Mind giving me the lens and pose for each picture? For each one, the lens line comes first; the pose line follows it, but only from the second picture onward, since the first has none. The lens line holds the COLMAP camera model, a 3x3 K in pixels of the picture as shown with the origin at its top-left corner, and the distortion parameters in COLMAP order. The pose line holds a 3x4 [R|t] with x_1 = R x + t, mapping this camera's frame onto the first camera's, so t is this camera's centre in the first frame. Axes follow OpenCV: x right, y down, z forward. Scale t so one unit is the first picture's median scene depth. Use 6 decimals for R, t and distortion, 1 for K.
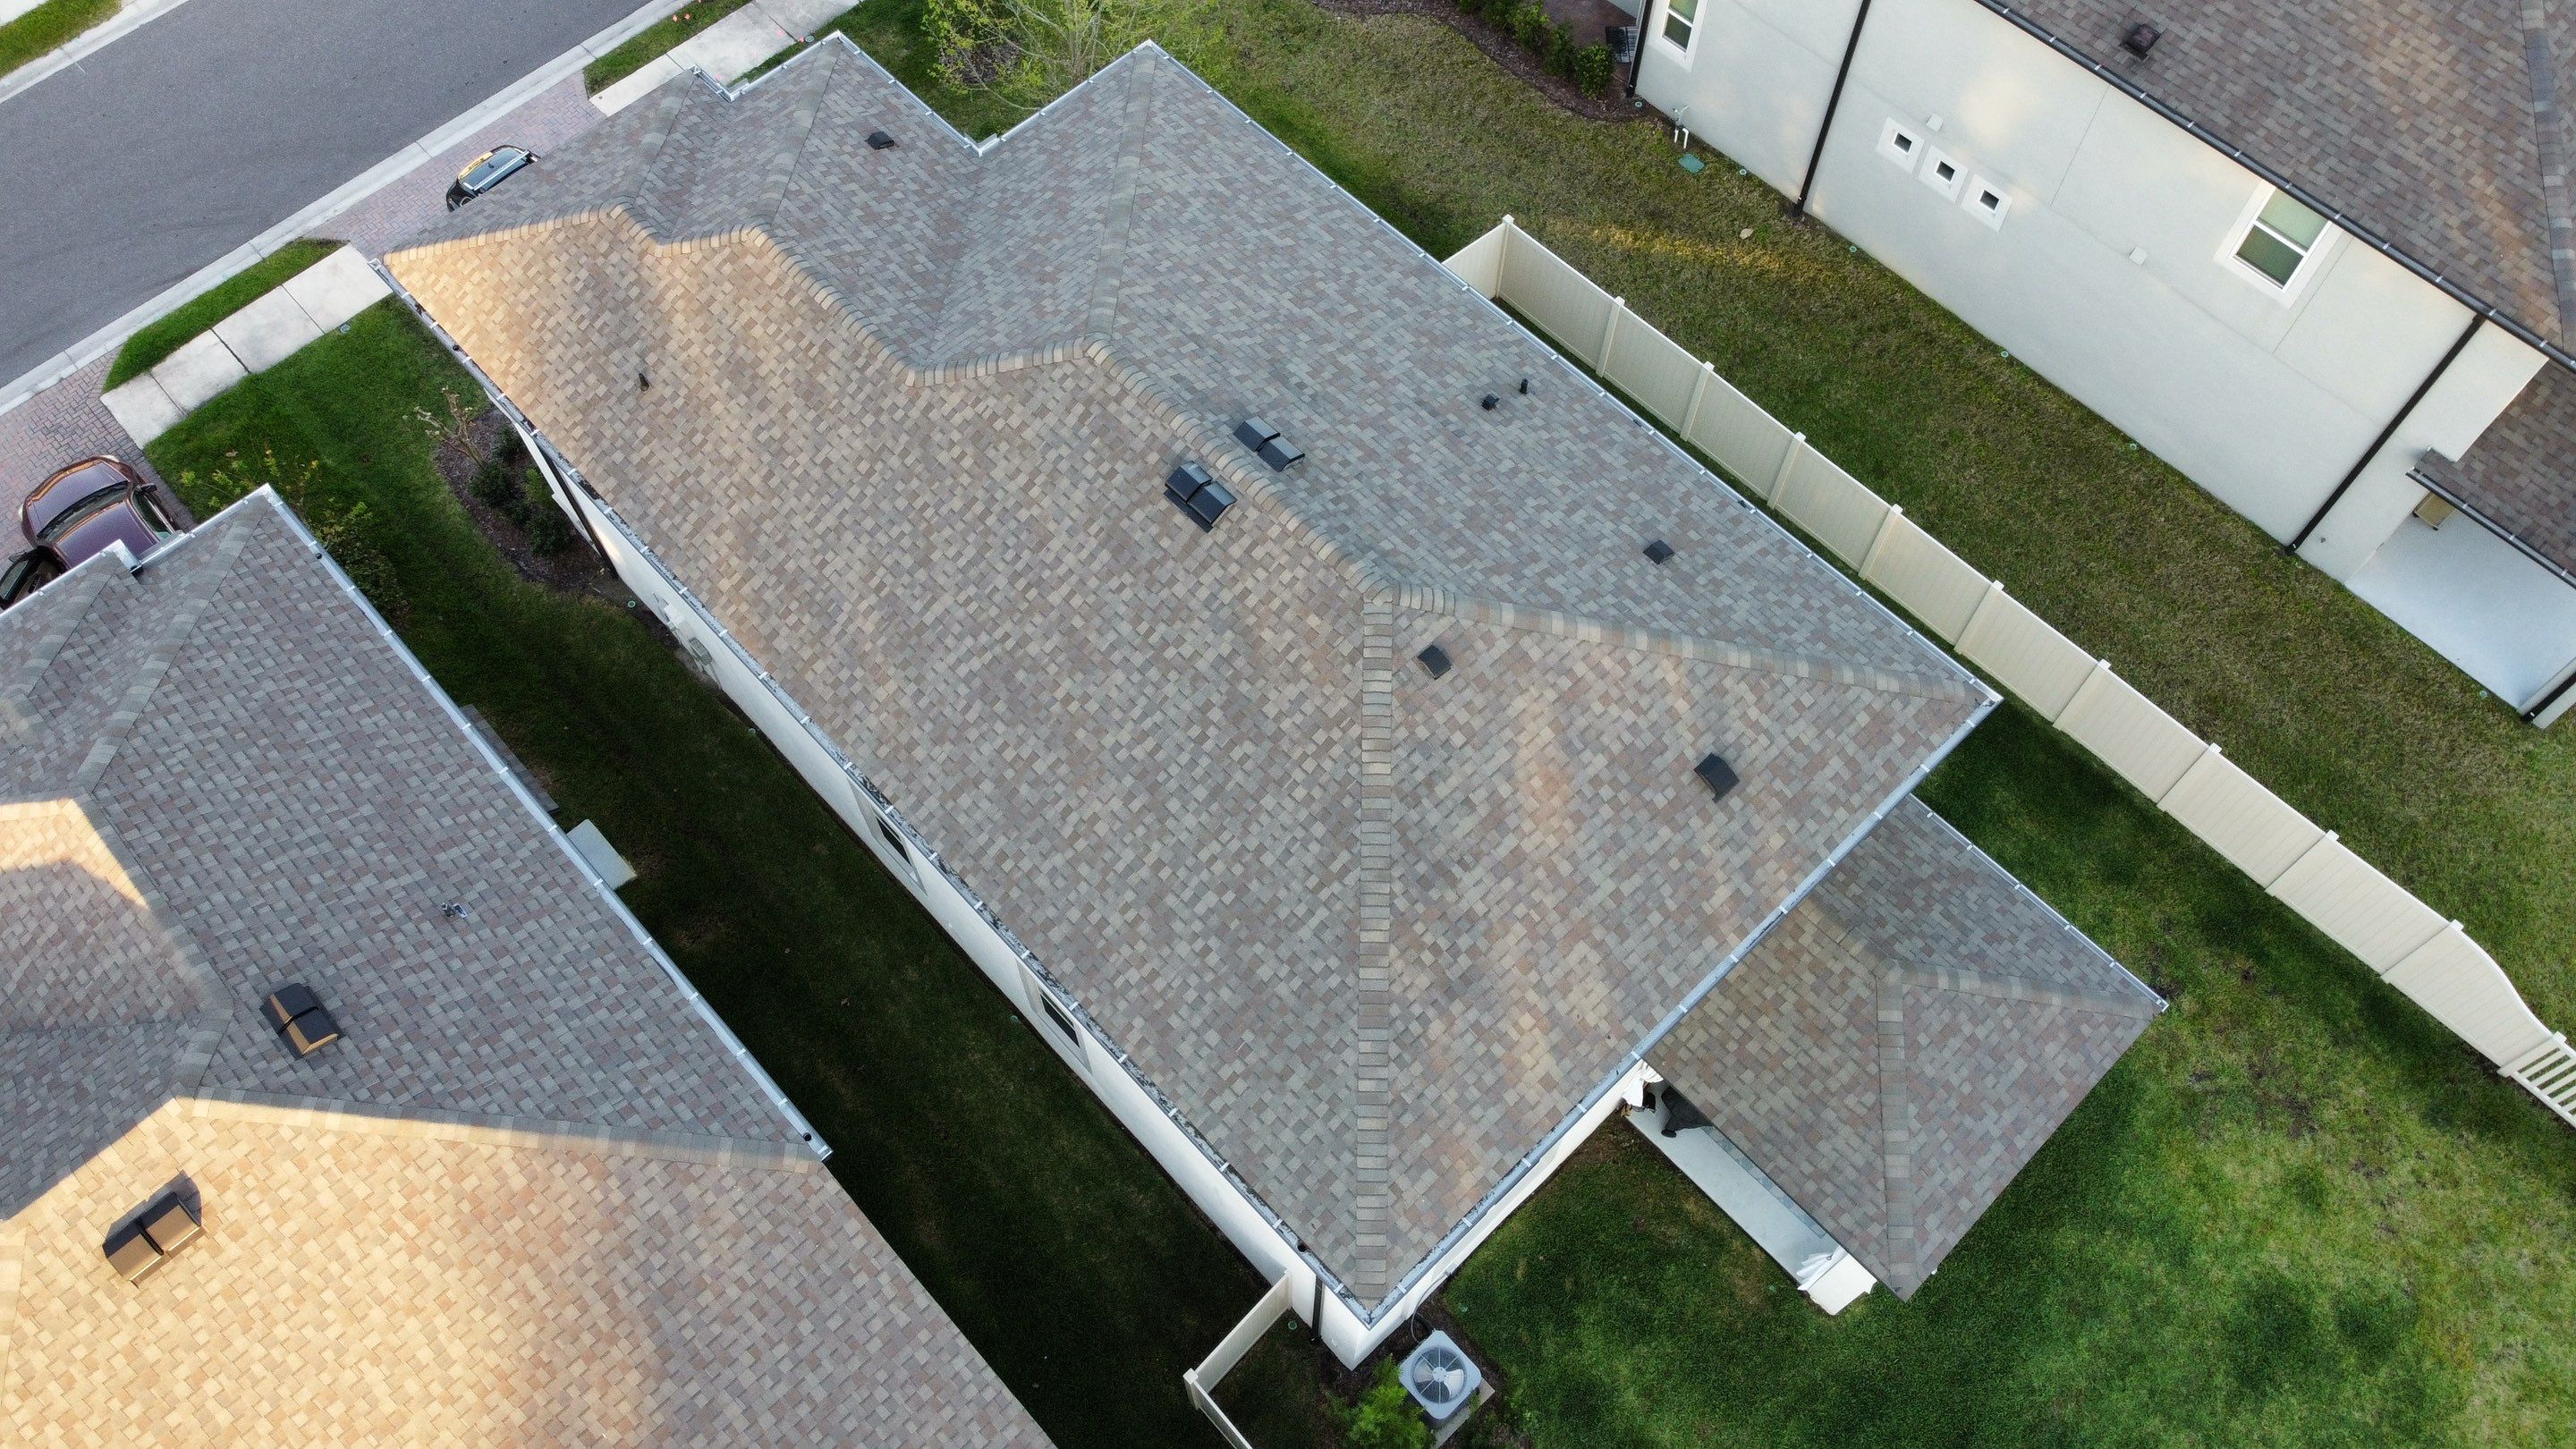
lens RADIAL K [[1979.9, 0, 1265.9], [0, 1979.9, 686.9], [0, 0, 1]] dist [-0.003253, 0.011238]
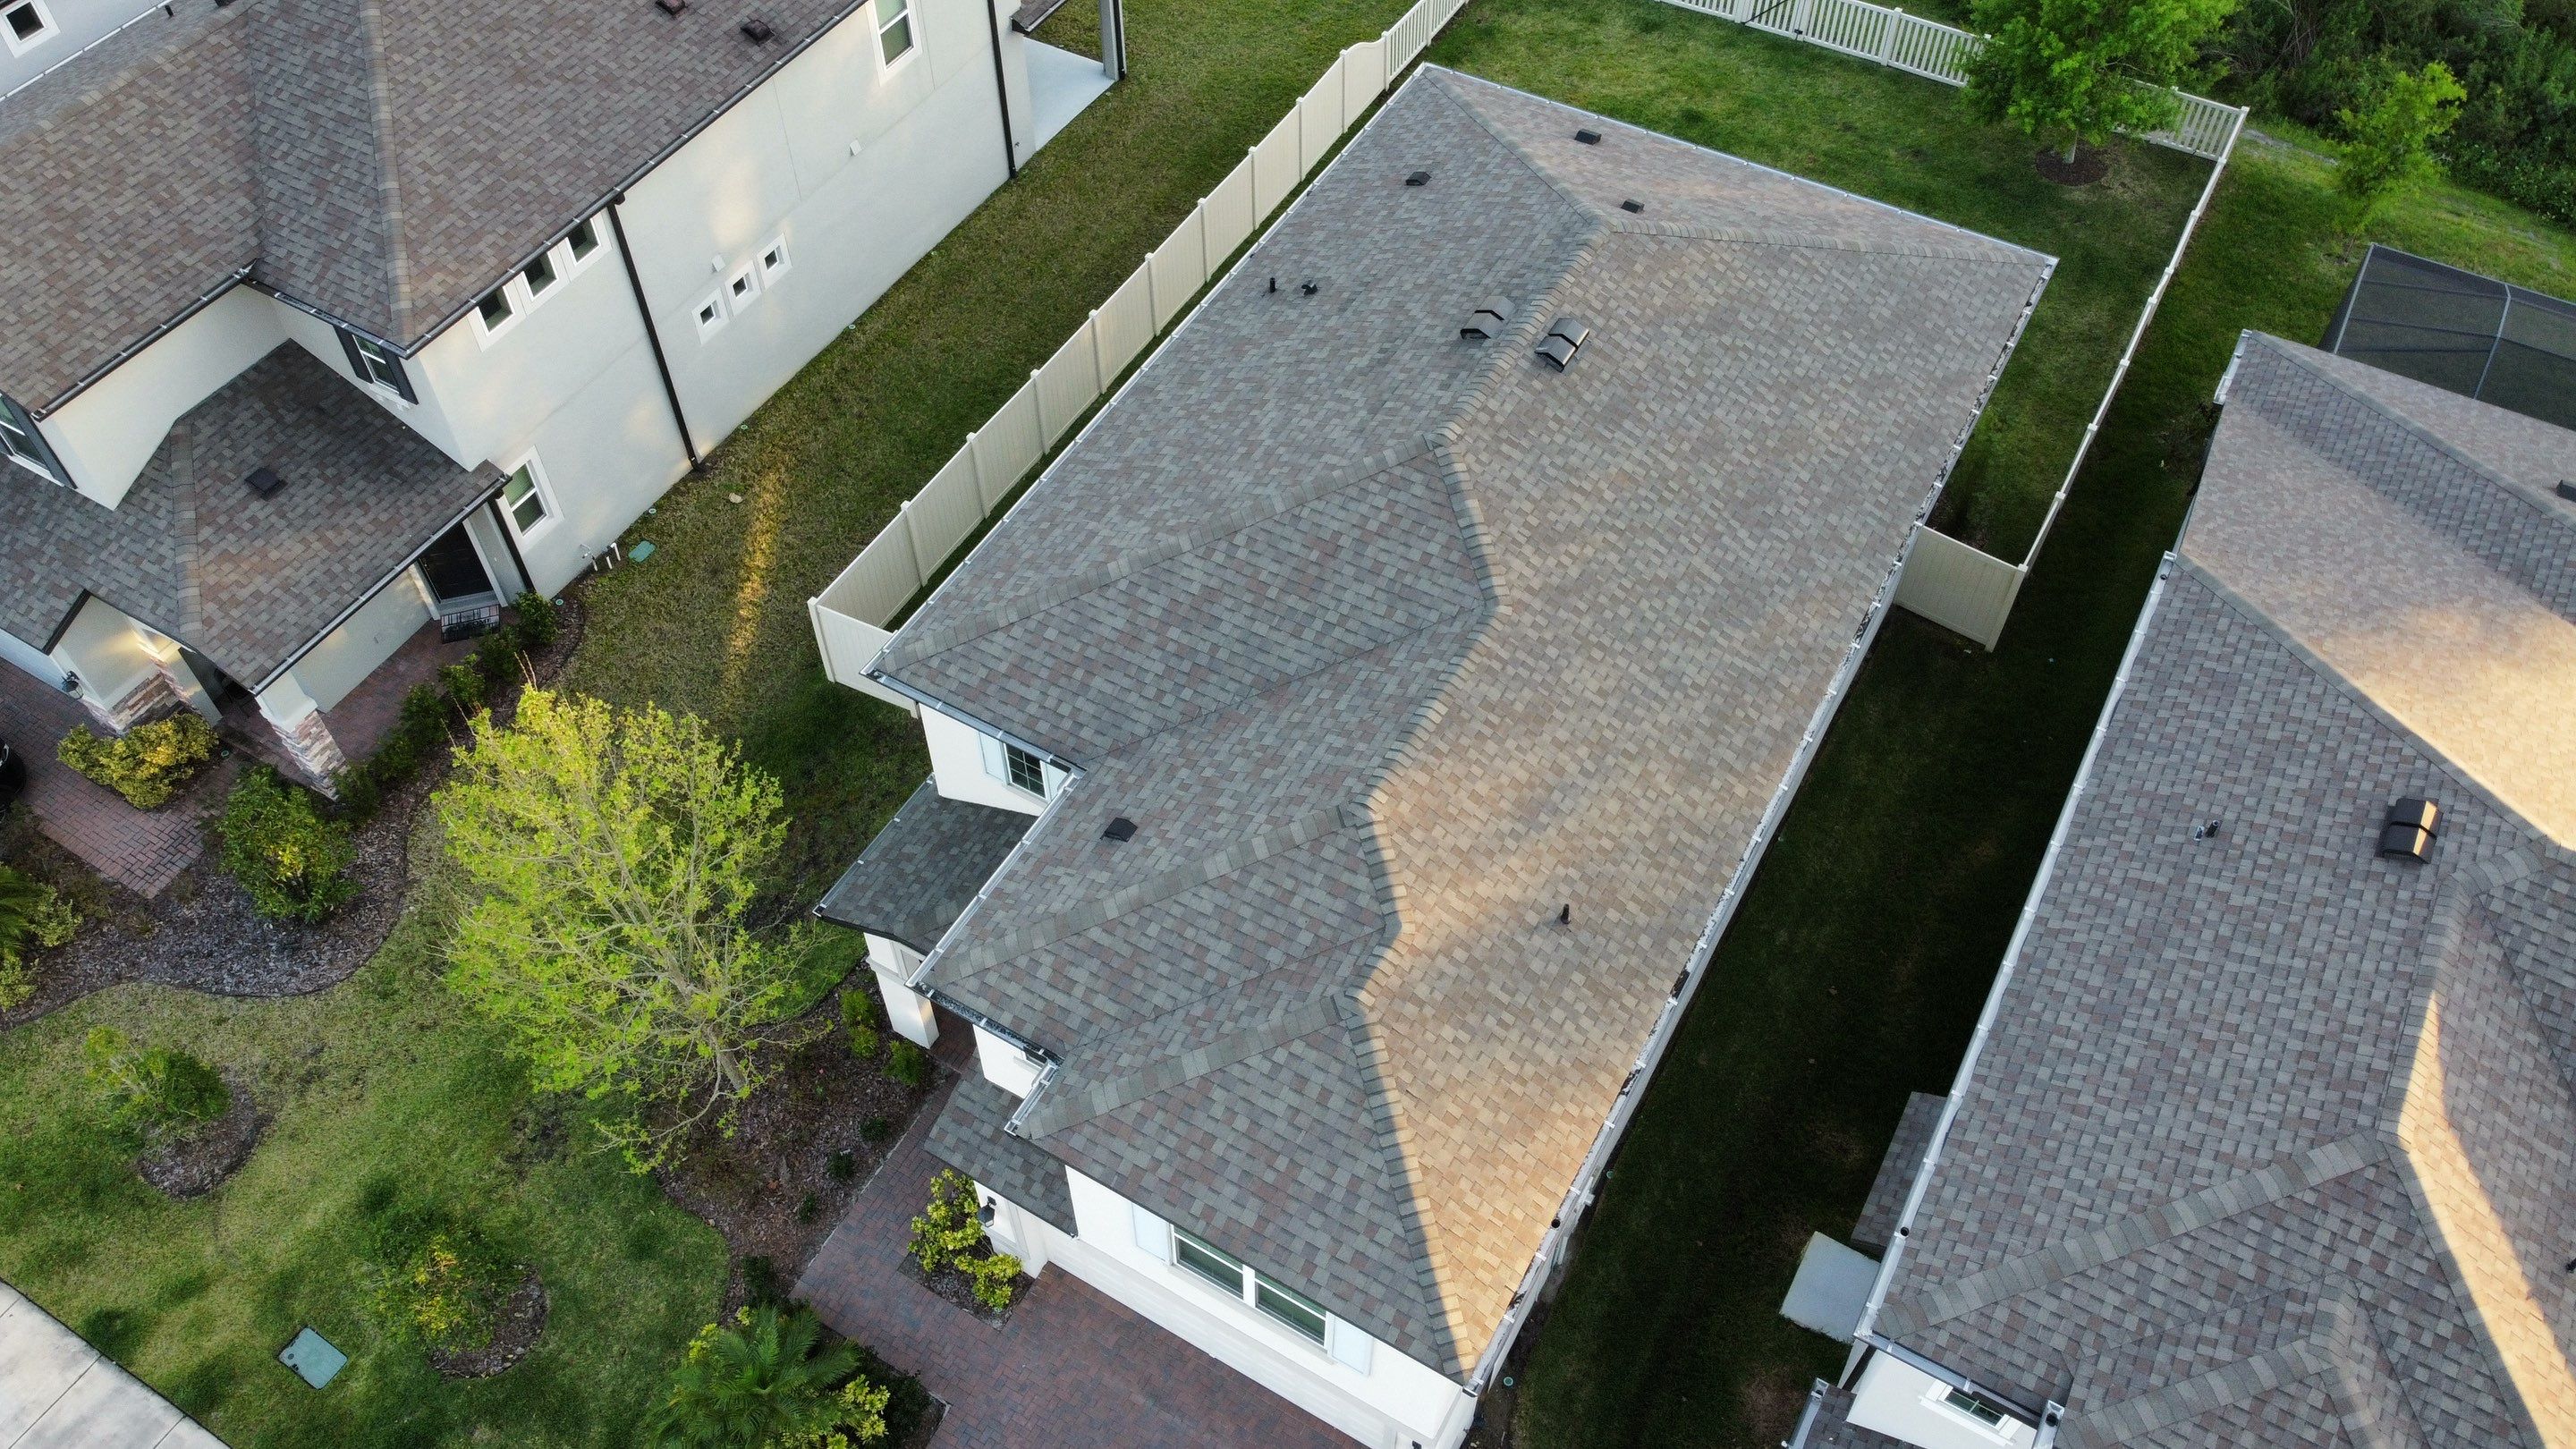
lens RADIAL K [[1966.9, 0, 1245.1], [0, 1966.9, 677.5], [0, 0, 1]] dist [-0.021536, 0.007125]
pose [[-0.277705, -0.725846, 0.629307, -0.809966], [0.850044, 0.119524, 0.512972, -0.788510], [-0.447555, 0.677393, 0.583809, 0.562026]]
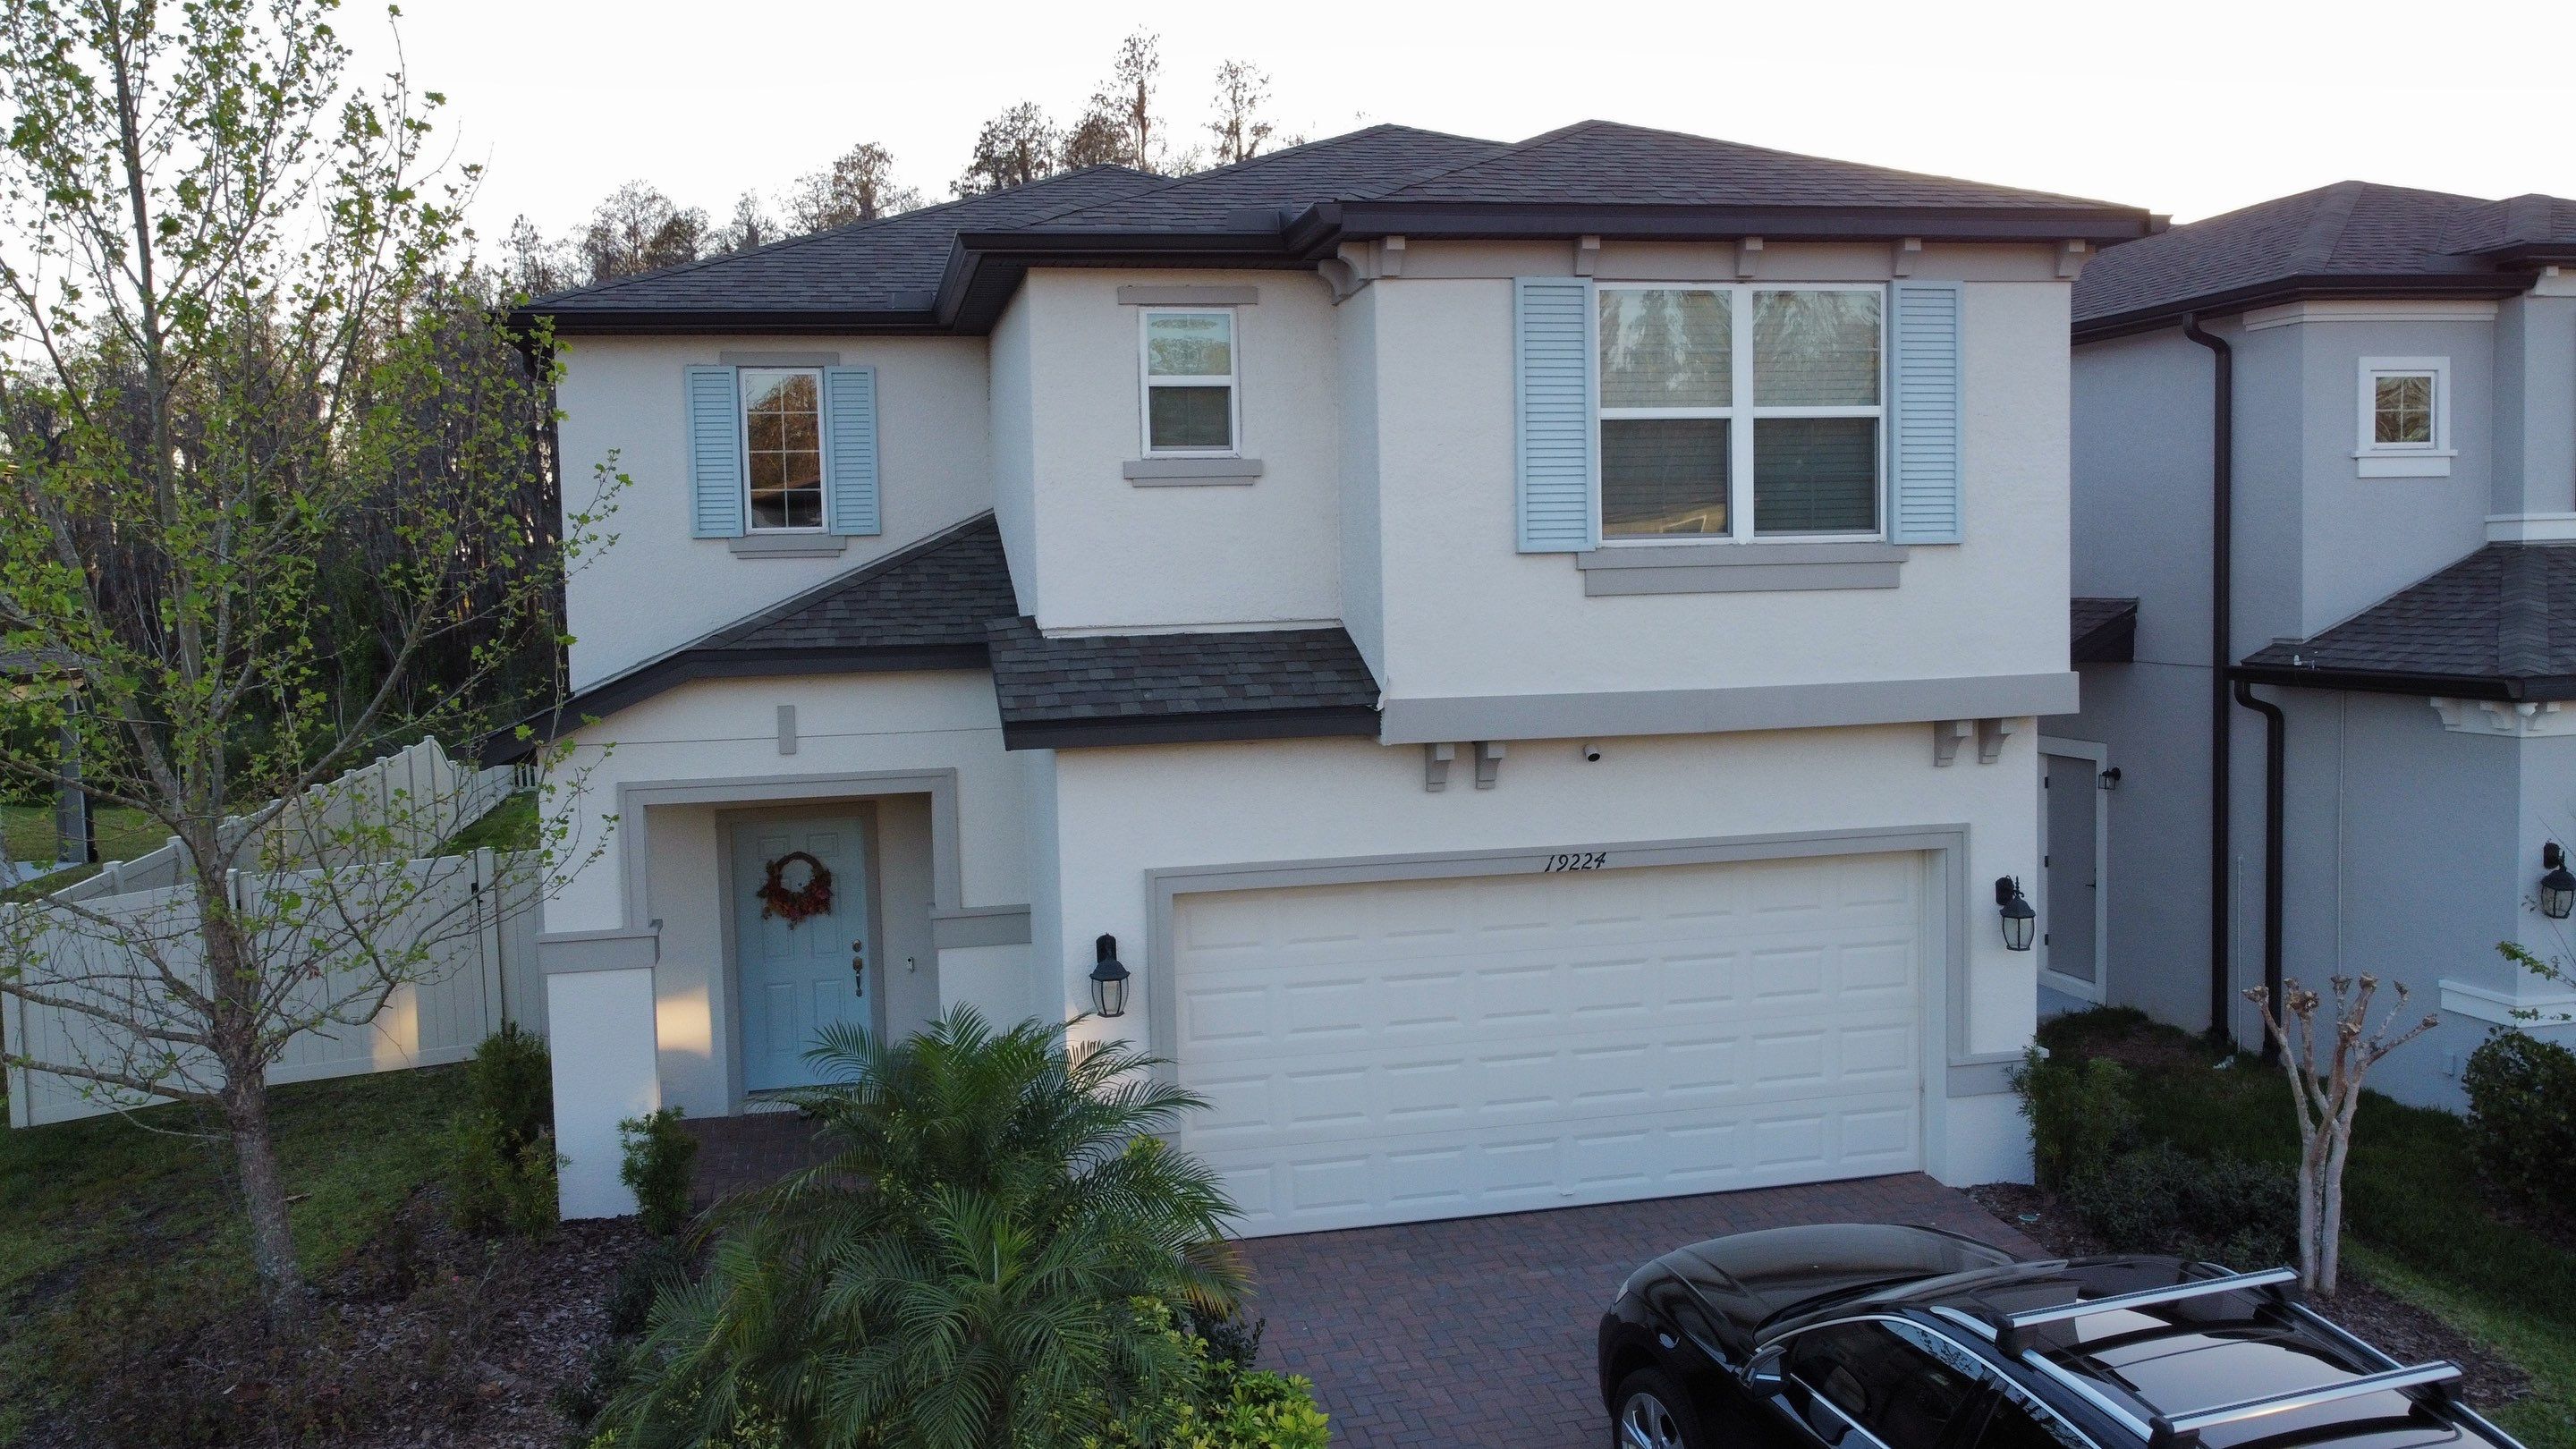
lens RADIAL K [[1954.5, 0, 1256.8], [0, 1954.5, 679.9], [0, 0, 1]] dist [0.004015, -0.012020]
pose [[-0.855339, 0.009953, 0.517973, -0.603061], [0.471168, 0.430640, 0.769773, -0.727317], [-0.215398, 0.902469, -0.373033, 1.560866]]
